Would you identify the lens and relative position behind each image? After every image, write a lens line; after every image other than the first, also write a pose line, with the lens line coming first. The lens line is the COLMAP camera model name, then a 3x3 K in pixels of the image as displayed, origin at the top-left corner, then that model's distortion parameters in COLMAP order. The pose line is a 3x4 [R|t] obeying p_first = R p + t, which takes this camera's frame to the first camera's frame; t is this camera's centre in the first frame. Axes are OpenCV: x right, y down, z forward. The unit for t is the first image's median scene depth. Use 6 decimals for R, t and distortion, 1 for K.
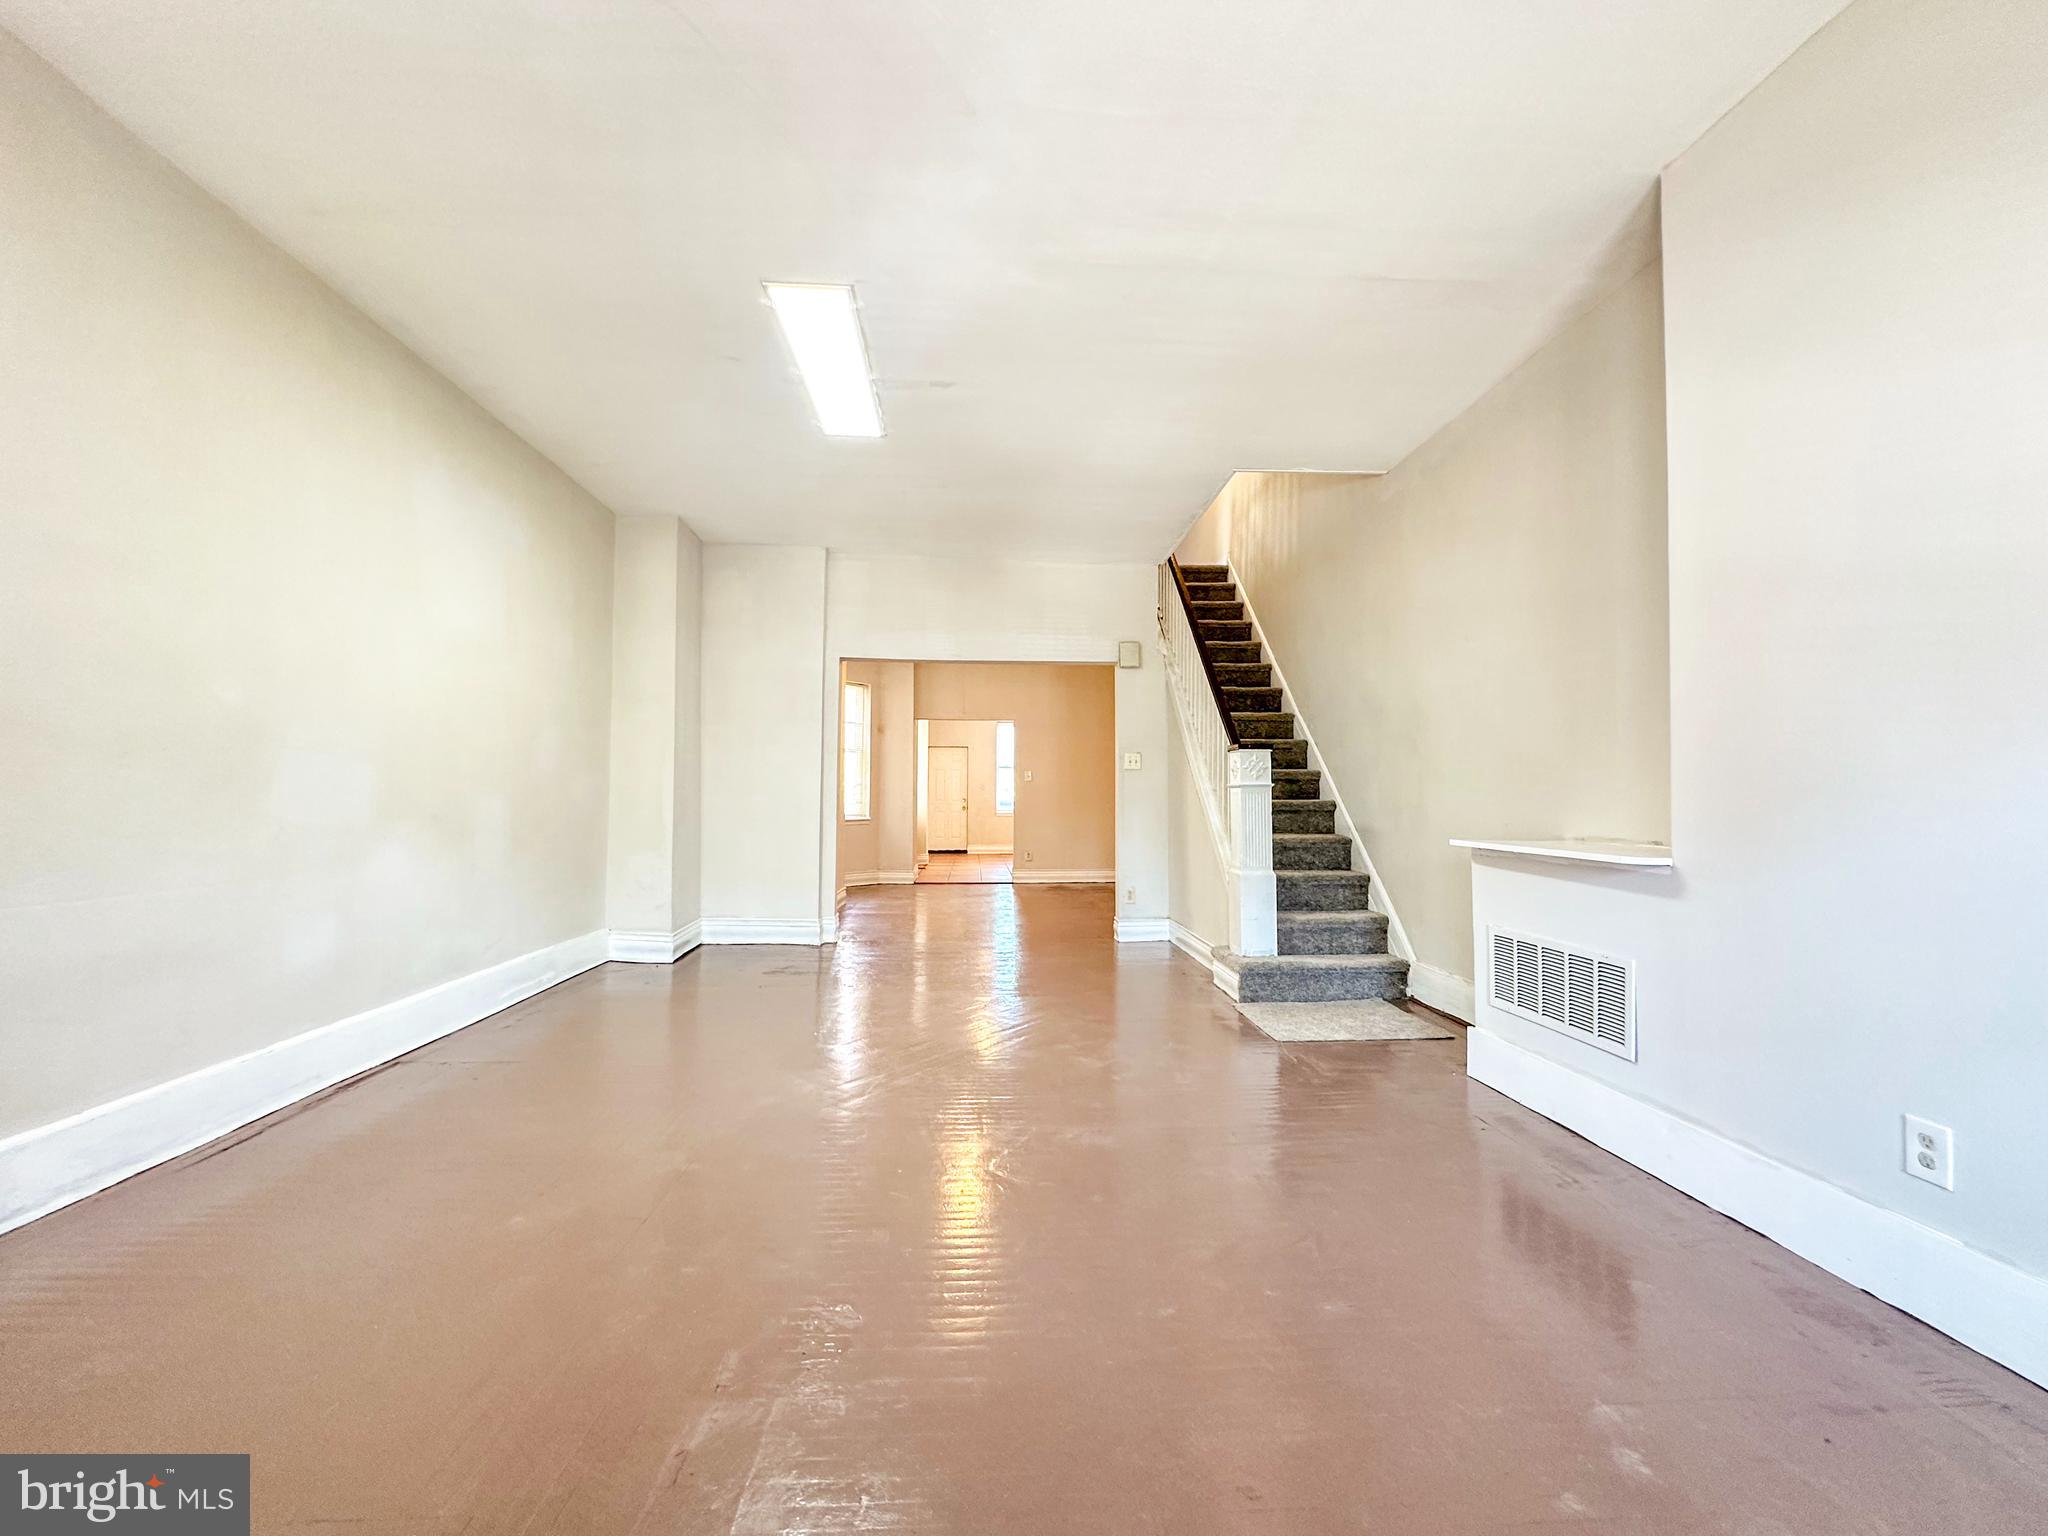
lens RADIAL K [[817.7, 0, 1022.4], [0, 817.7, 769.5], [0, 0, 1]] dist [-0.000806, 0.000567]
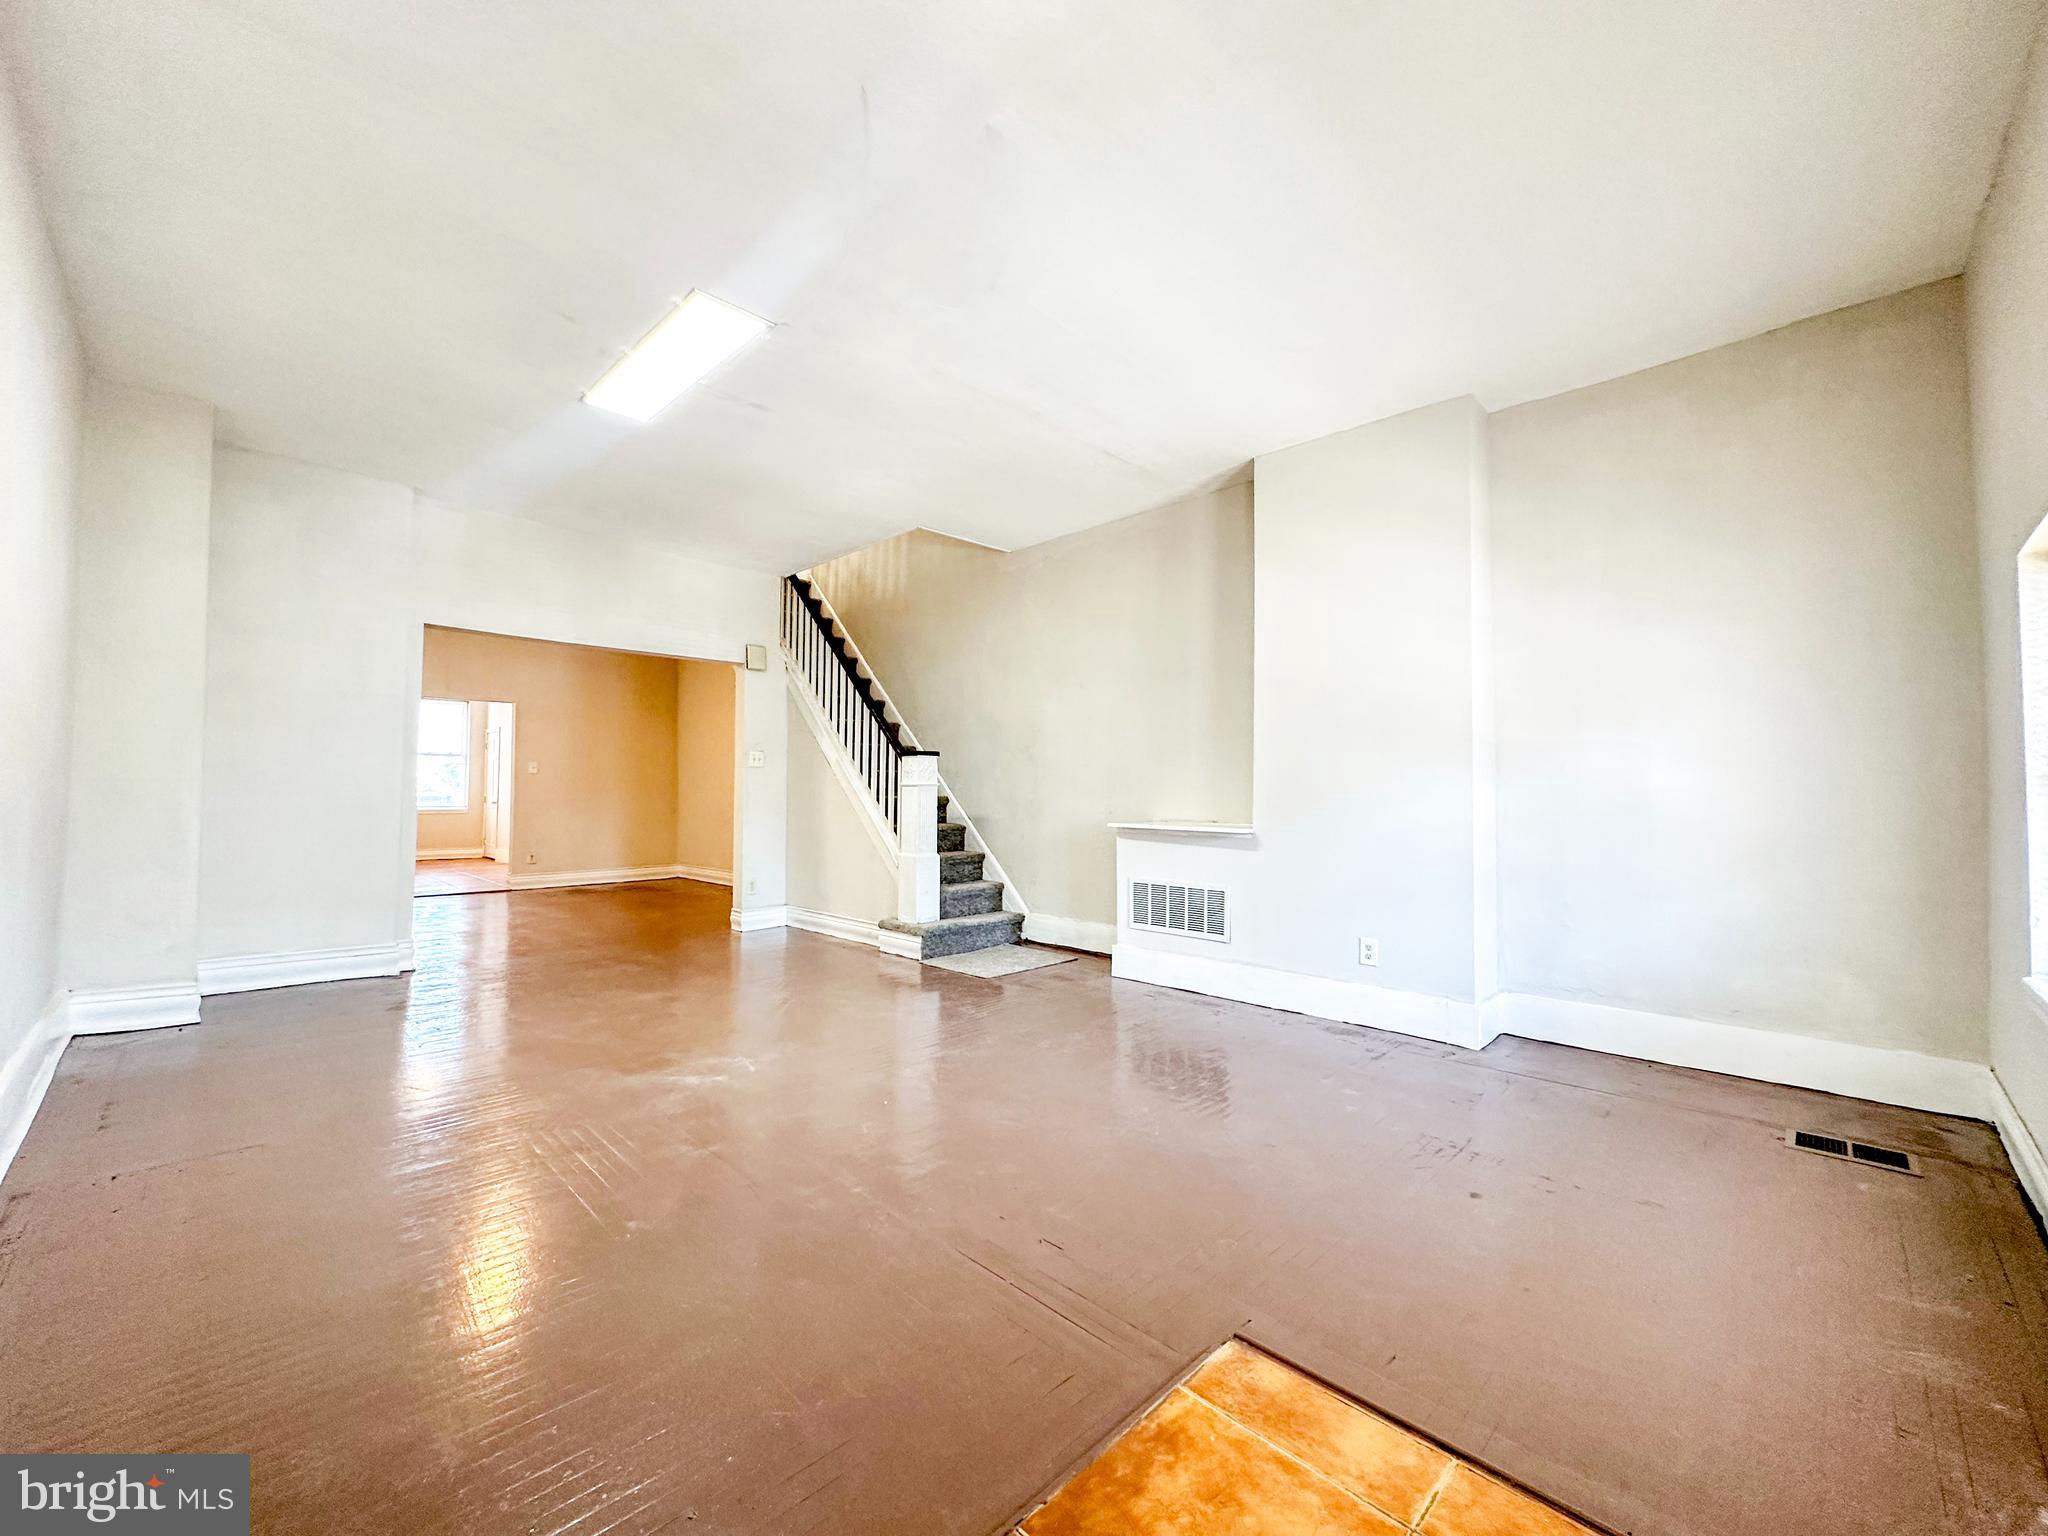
lens RADIAL K [[822.4, 0, 1019.6], [0, 822.4, 766.7], [0, 0, 1]] dist [-0.002161, 0.000018]
pose [[0.747783, 0.021873, 0.663583, -0.379030], [-0.025469, 0.999667, -0.004250, -0.005140], [-0.663455, -0.013723, 0.748091, -0.020478]]
